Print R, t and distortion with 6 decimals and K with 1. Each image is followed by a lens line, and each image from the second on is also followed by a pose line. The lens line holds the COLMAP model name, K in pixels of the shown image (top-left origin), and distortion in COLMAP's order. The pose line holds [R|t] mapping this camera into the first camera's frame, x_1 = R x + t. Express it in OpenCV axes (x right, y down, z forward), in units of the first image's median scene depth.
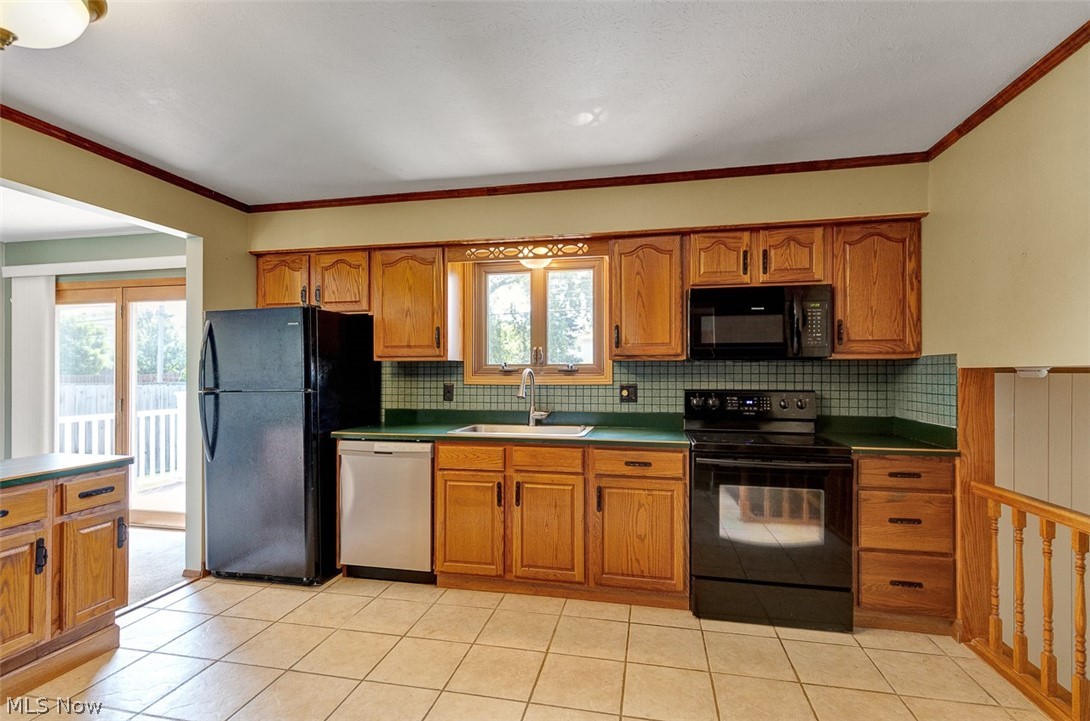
lens RADIAL K [[500.3, 0, 547.4], [0, 500.3, 371.2], [0, 0, 1]] dist [0.013586, -0.001656]
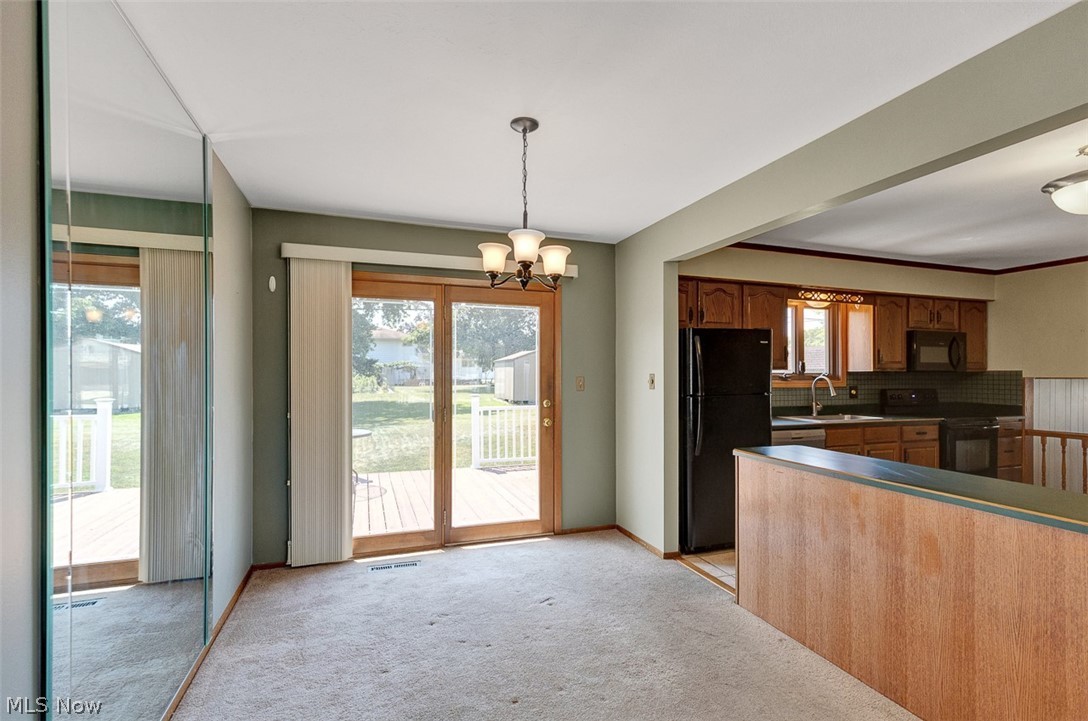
lens RADIAL K [[499.4, 0, 542.3], [0, 499.4, 373.9], [0, 0, 1]] dist [0.013586, -0.001656]
pose [[0.852561, 0.003029, 0.522619, -1.511466], [-0.004442, 0.999989, 0.001451, -0.010975], [-0.522609, -0.003559, 0.852565, 0.179807]]
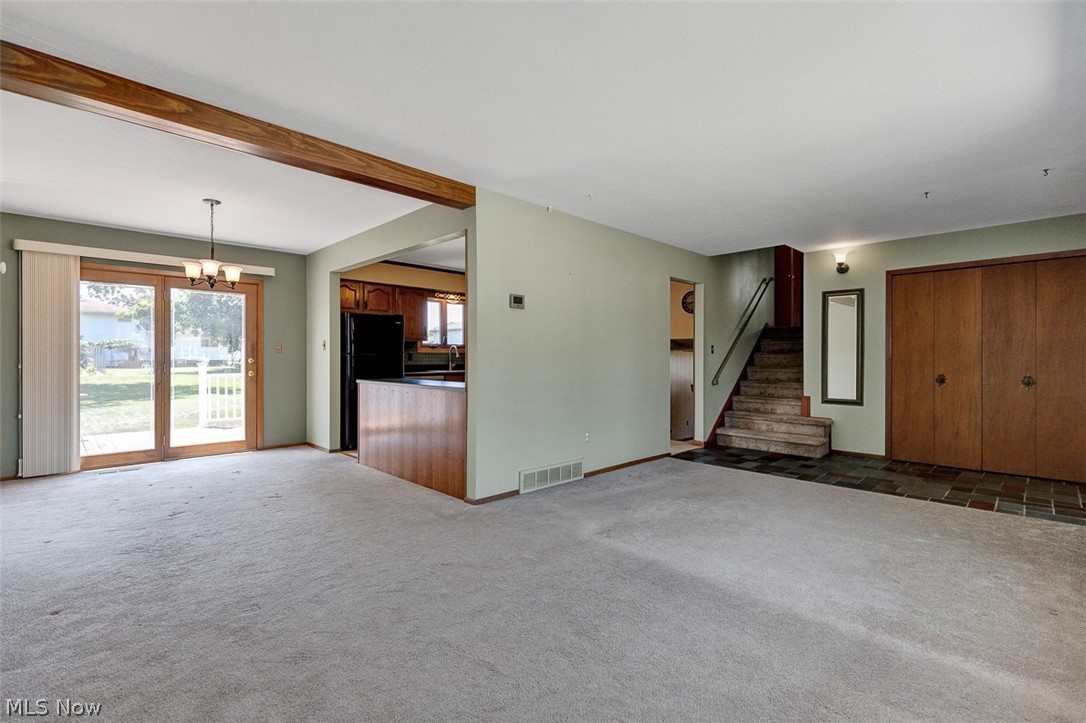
lens RADIAL K [[498.5, 0, 541.8], [0, 498.5, 355.5], [0, 0, 1]] dist [0.013586, -0.001656]
pose [[0.556142, 0.006027, 0.831065, -1.780188], [-0.004076, 0.999981, -0.004524, 0.049907], [-0.831077, -0.000871, 0.556156, -0.665567]]
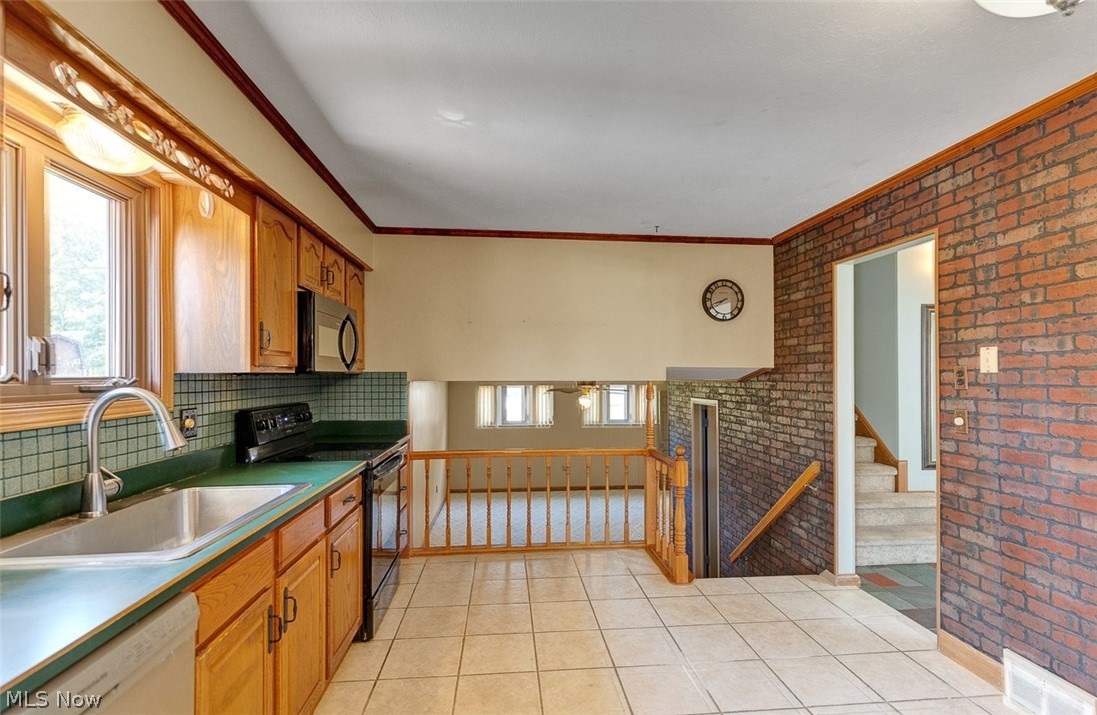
lens RADIAL K [[525.5, 0, 565.6], [0, 525.5, 369.3], [0, 0, 1]] dist [0.011187, 0.000356]
pose [[-0.307831, 0.011226, 0.951375, -0.645825], [-0.003269, 0.999912, -0.012857, -0.017587], [-0.951435, -0.007068, -0.307768, 0.764959]]
